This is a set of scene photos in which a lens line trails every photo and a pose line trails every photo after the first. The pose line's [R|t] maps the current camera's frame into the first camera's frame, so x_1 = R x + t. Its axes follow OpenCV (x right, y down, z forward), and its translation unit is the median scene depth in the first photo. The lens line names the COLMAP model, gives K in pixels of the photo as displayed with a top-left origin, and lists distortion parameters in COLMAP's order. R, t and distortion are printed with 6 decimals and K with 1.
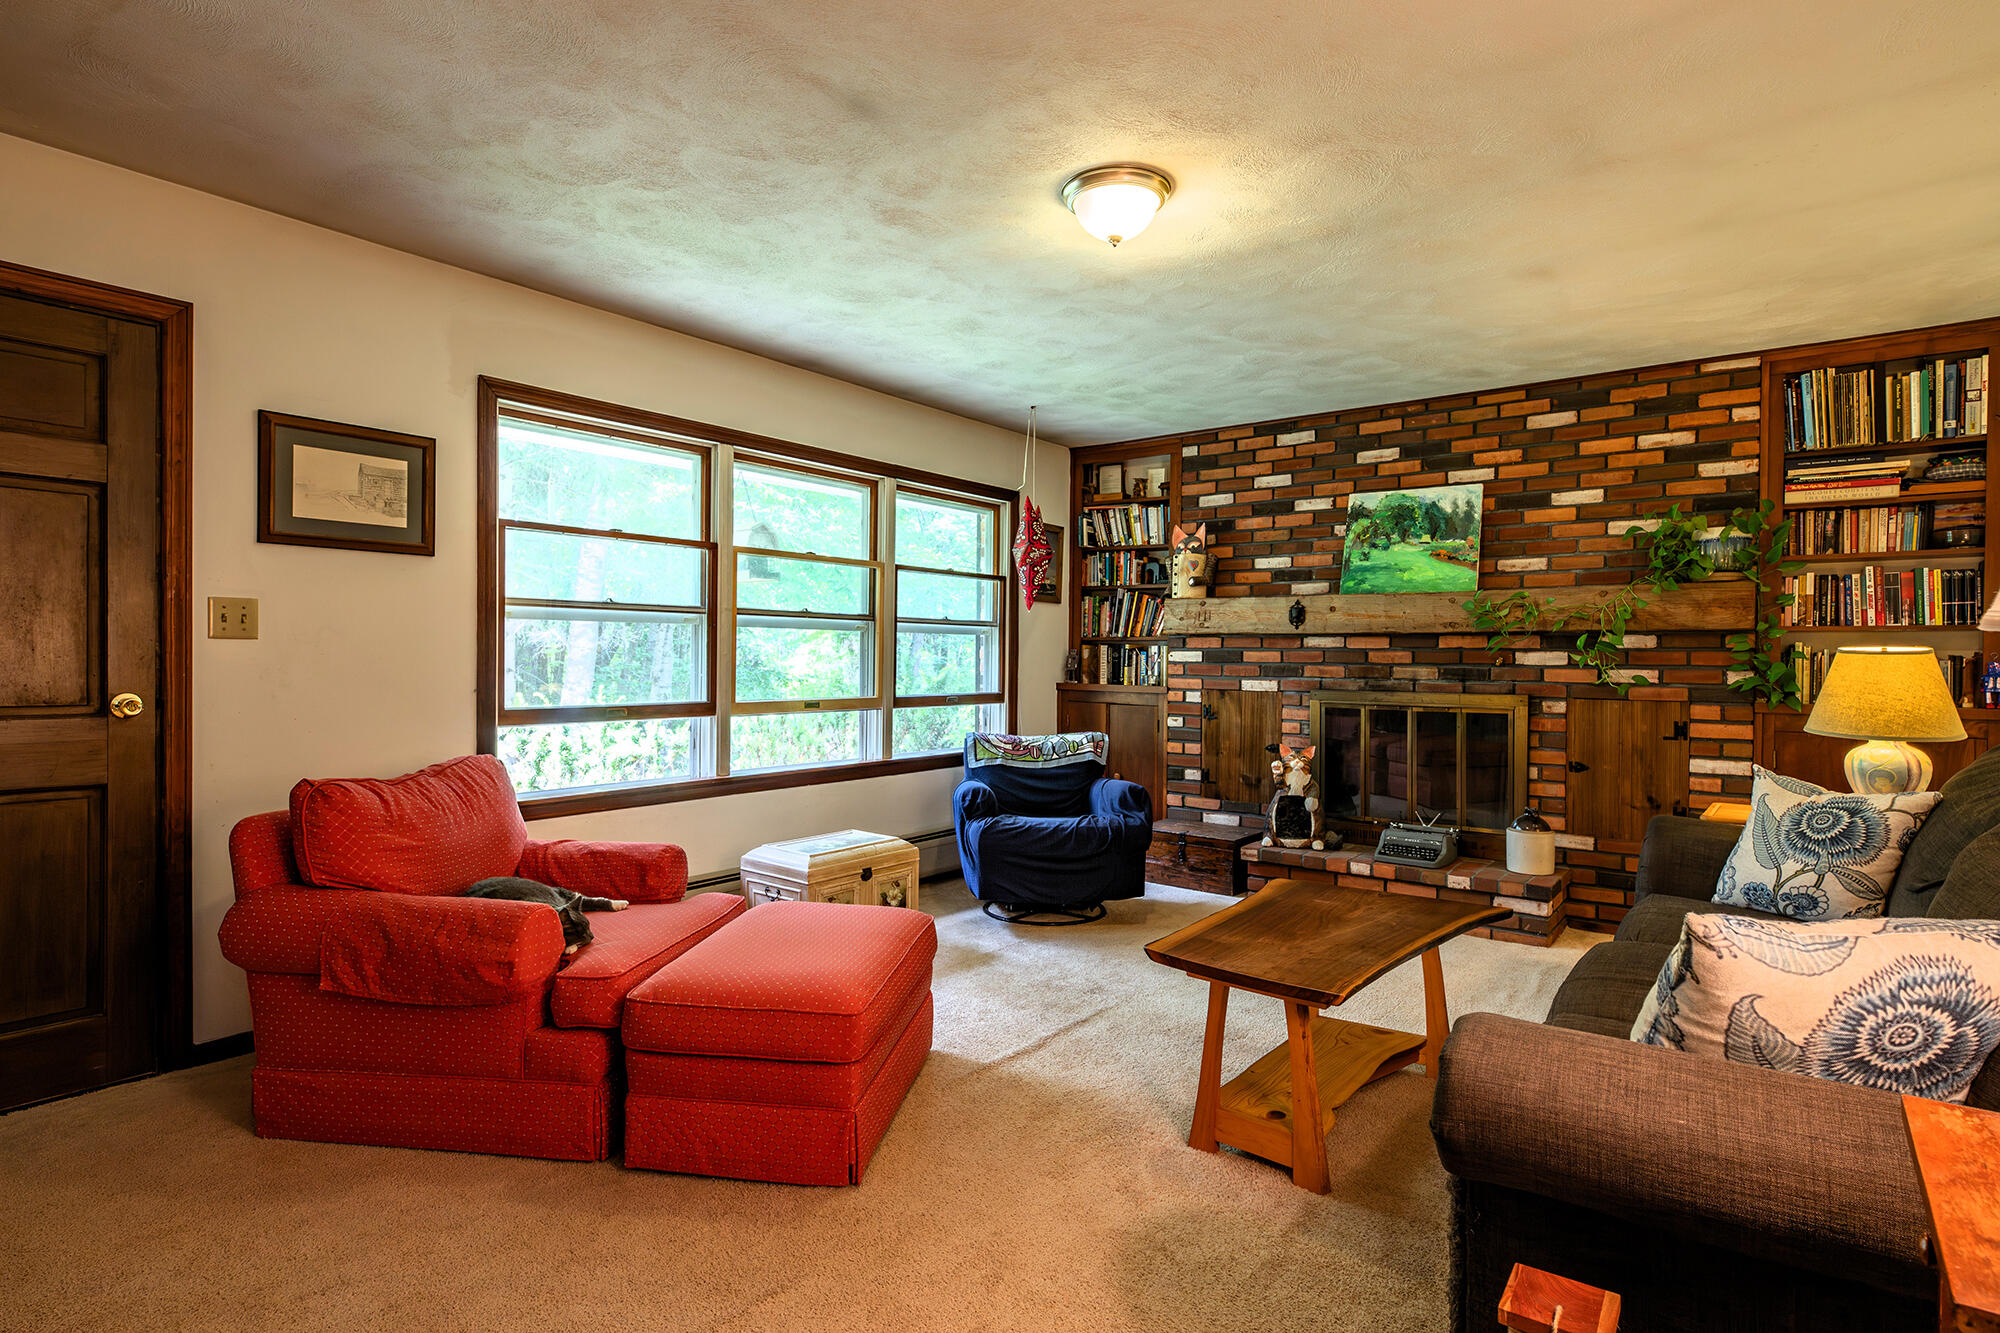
lens RADIAL K [[1037.1, 0, 1008.8], [0, 1037.1, 667.4], [0, 0, 1]] dist [0.004586, -0.001032]
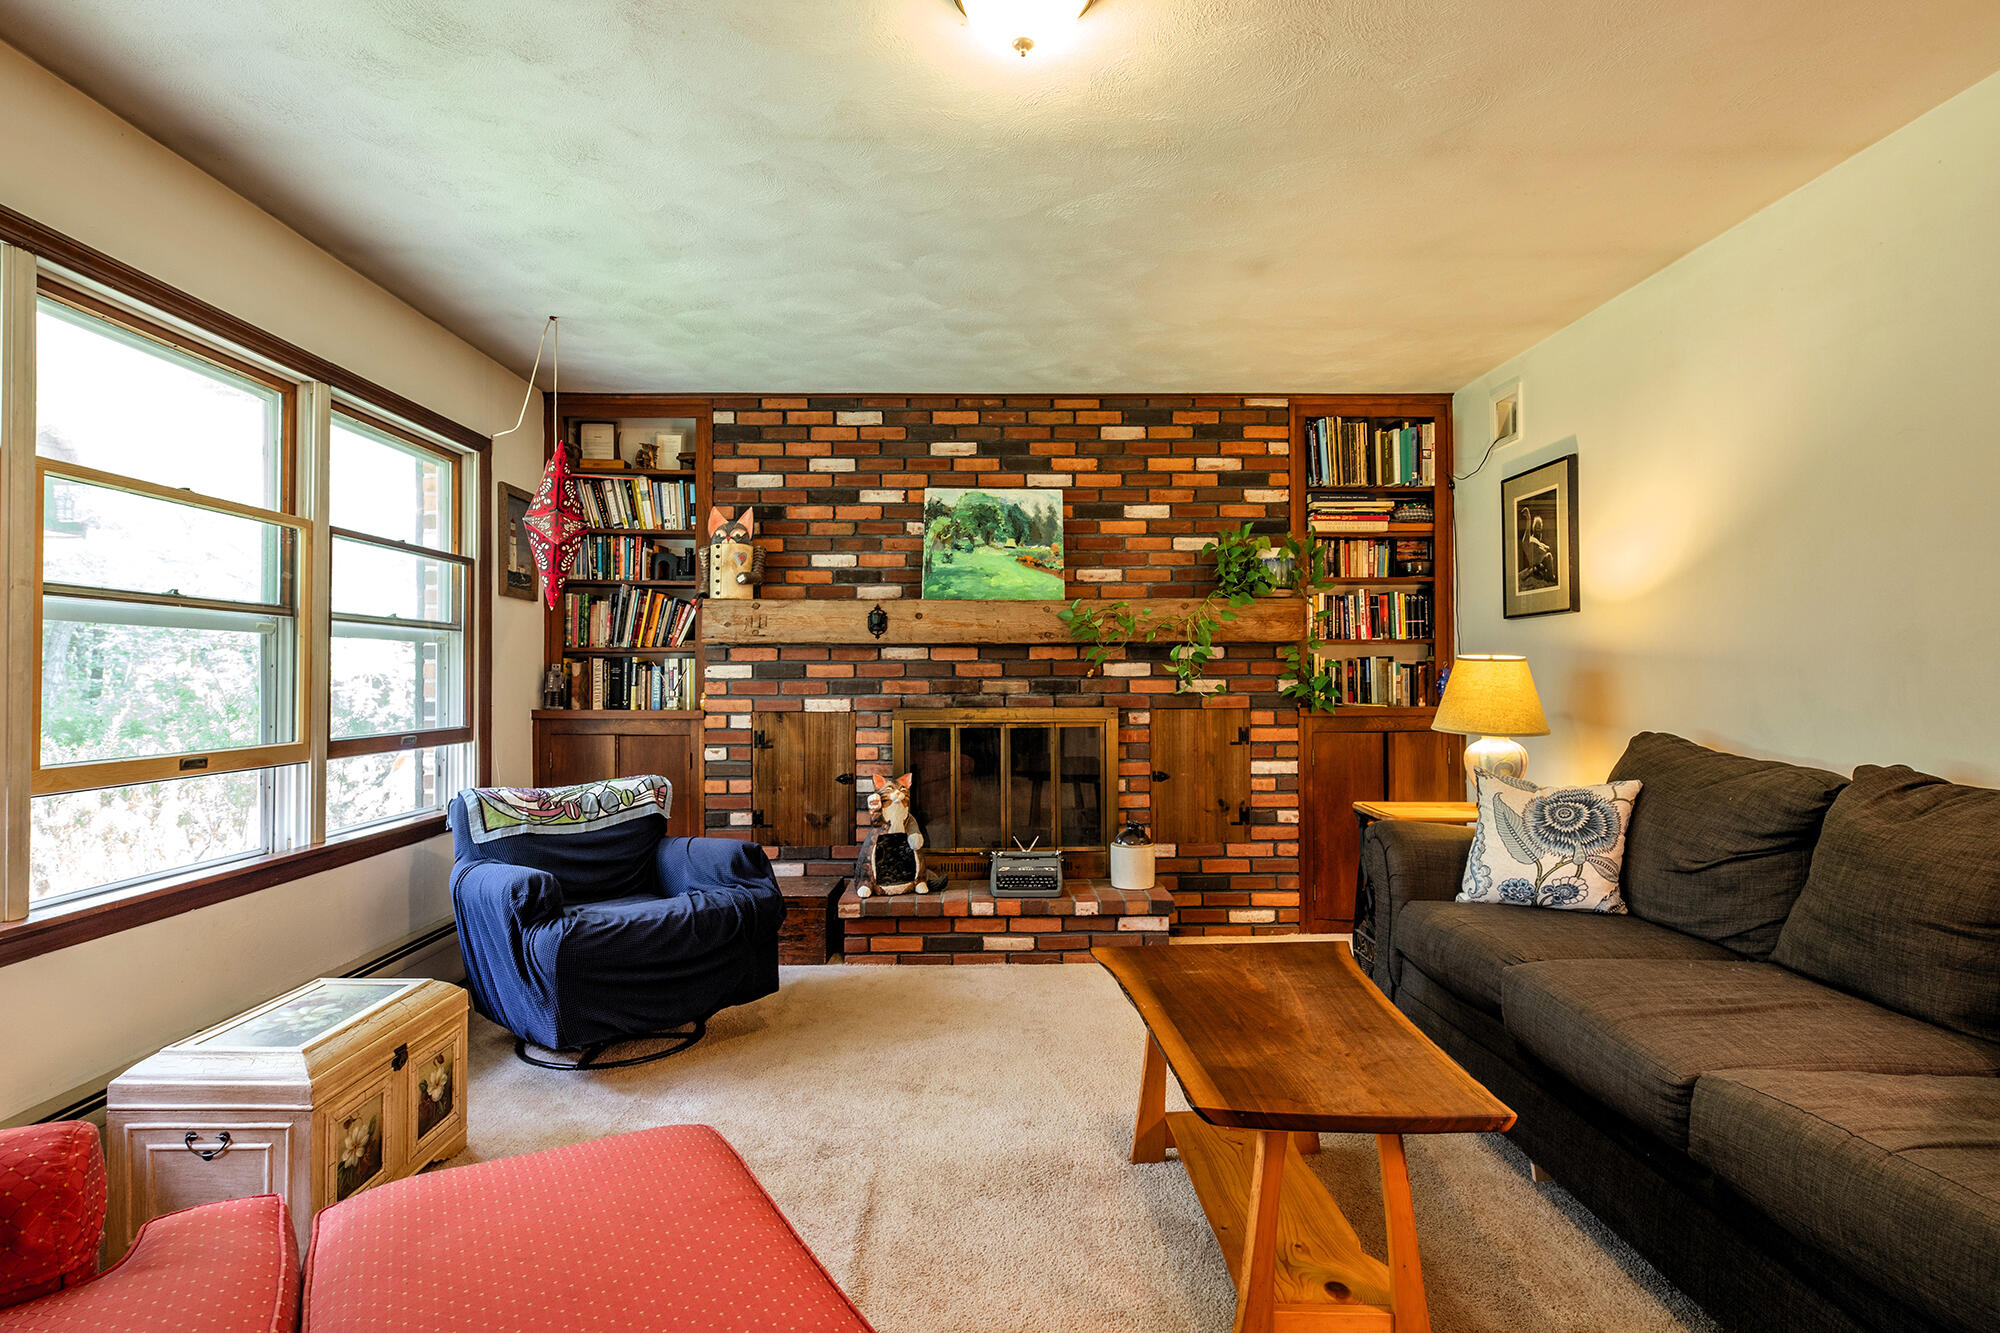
lens RADIAL K [[1037.1, 0, 1008.8], [0, 1037.1, 667.4], [0, 0, 1]] dist [0.004586, -0.001032]
pose [[0.780467, -0.006160, 0.625166, -0.185459], [0.016634, 0.999802, -0.010914, -0.001744], [-0.624975, 0.018917, 0.780415, 0.276122]]
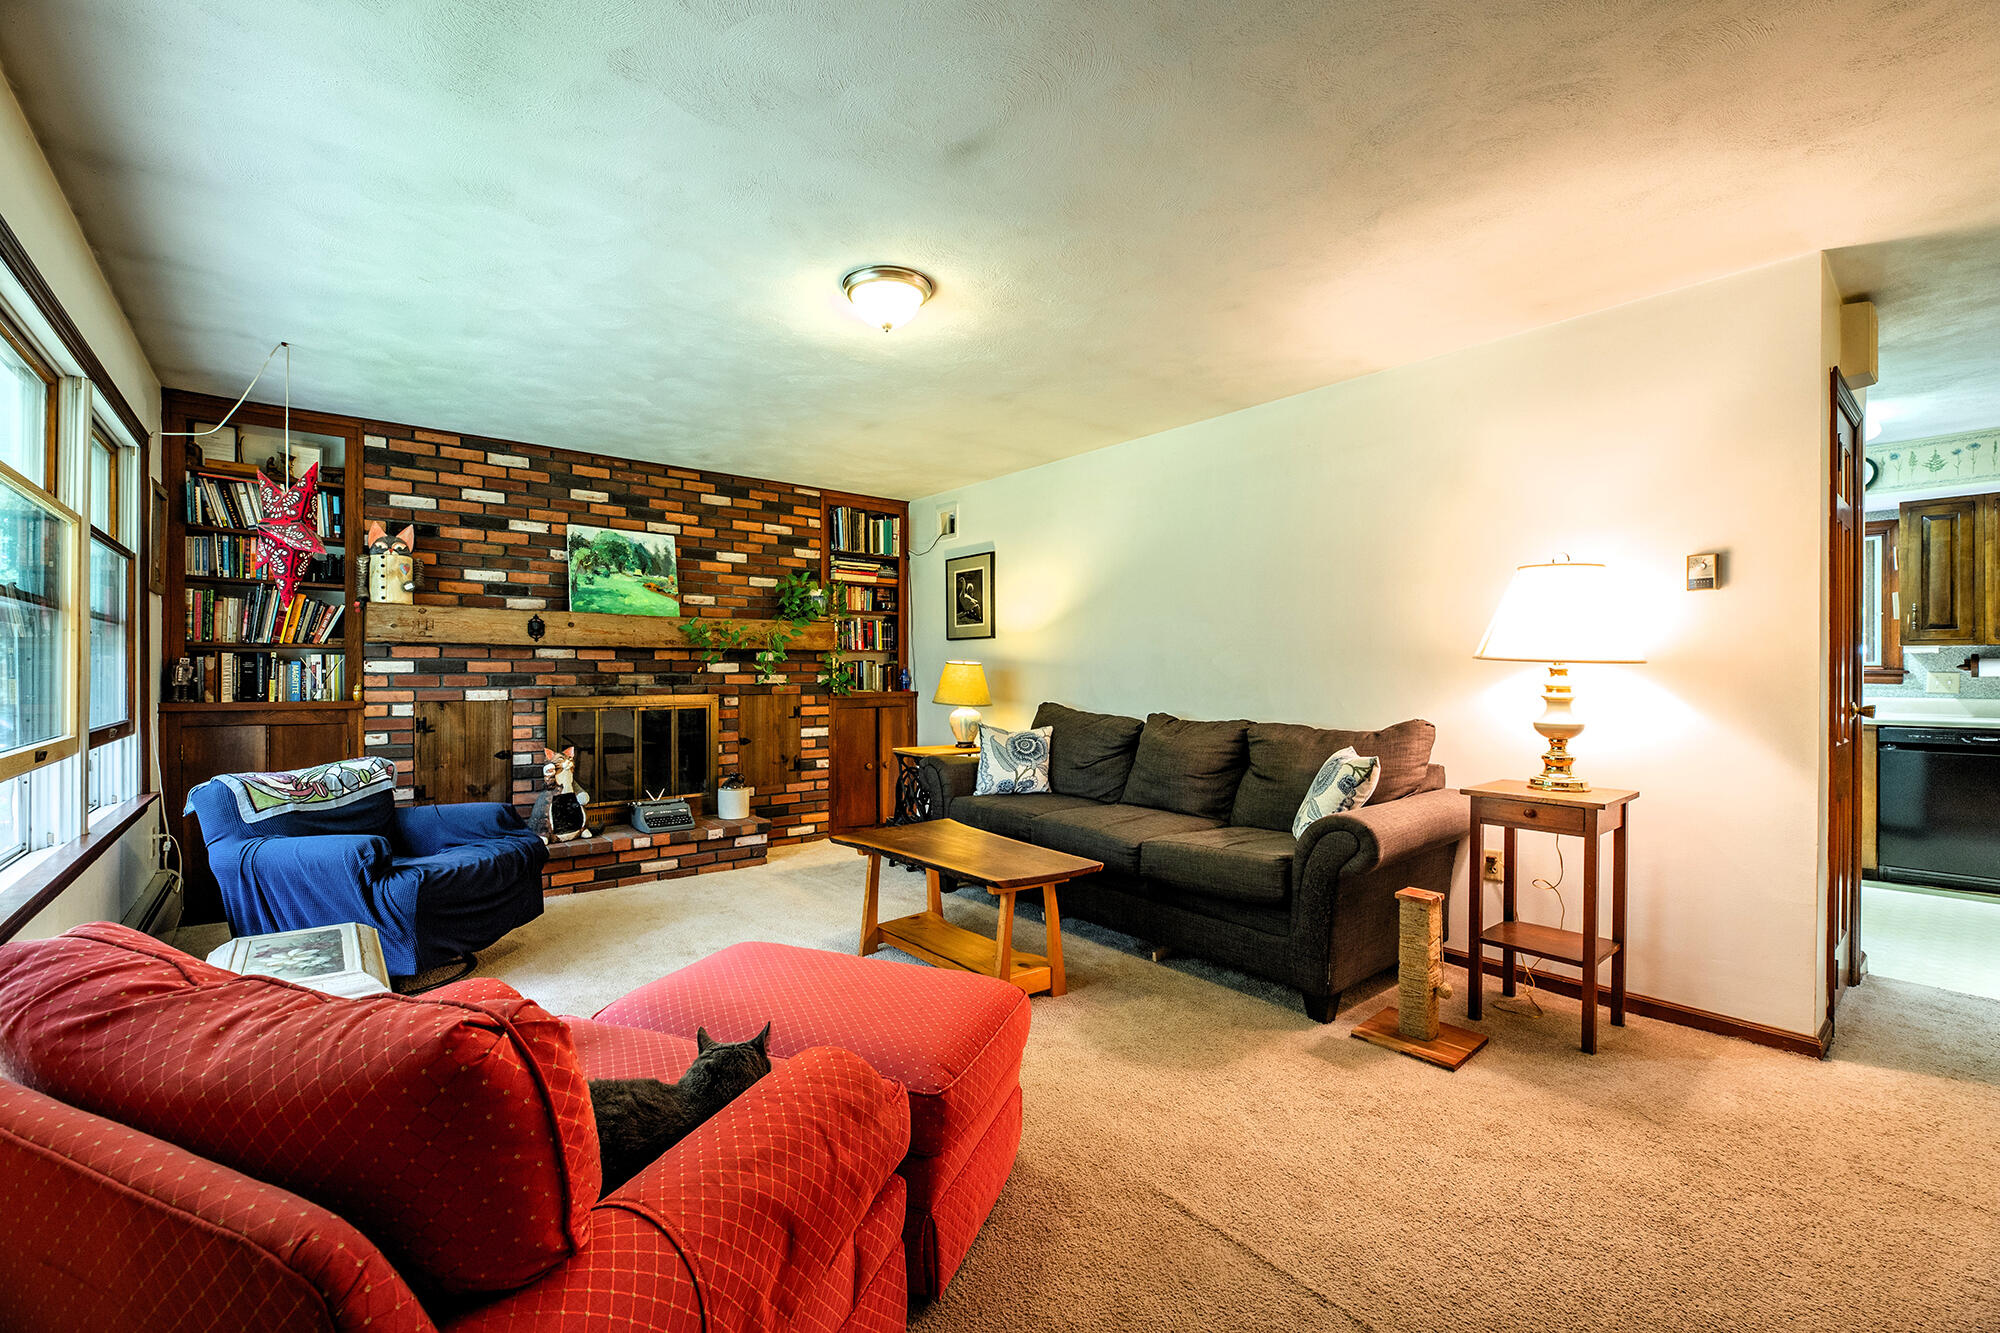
lens RADIAL K [[821.4, 0, 951.6], [0, 821.4, 674.7], [0, 0, 1]] dist [-0.000709, -0.000361]
pose [[0.254099, -0.012589, 0.967096, -0.464962], [0.009755, 0.999898, 0.010453, -0.007379], [-0.967129, 0.006778, 0.254196, 0.386206]]
